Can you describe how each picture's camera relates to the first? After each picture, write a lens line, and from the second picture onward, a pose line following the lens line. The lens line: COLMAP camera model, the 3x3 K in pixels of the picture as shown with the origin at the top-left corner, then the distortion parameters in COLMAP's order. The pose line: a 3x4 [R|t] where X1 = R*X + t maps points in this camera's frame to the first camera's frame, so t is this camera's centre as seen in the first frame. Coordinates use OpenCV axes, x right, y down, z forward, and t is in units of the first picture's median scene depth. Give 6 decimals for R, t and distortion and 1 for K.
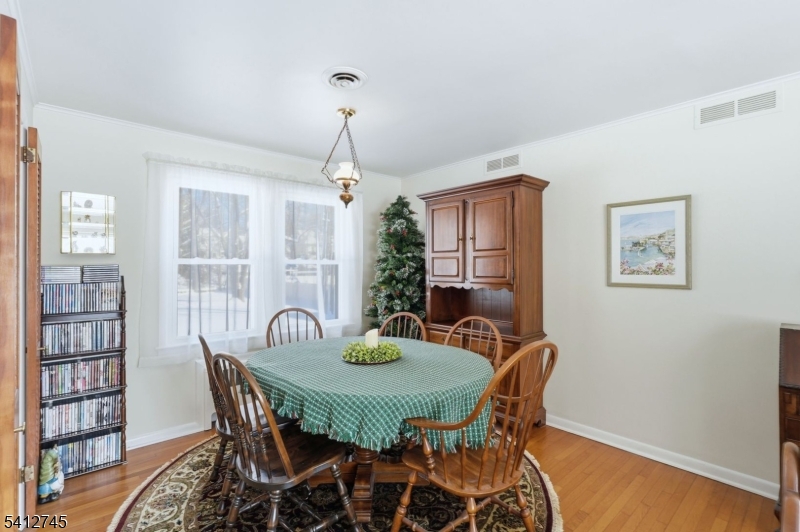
lens RADIAL K [[371.6, 0, 398.7], [0, 371.6, 265.8], [0, 0, 1]] dist [0.000084, 0.000005]
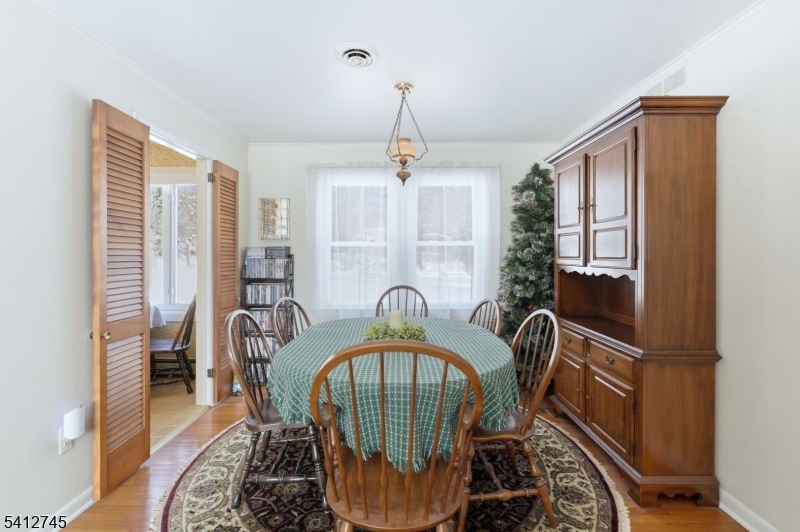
lens RADIAL K [[343.9, 0, 396.8], [0, 343.9, 254.5], [0, 0, 1]] dist [-0.011994, 0.000131]
pose [[0.748003, 0.003622, -0.663686, 1.720106], [0.003272, 0.999953, 0.009145, 0.069944], [0.663687, -0.009012, 0.747956, 1.193916]]
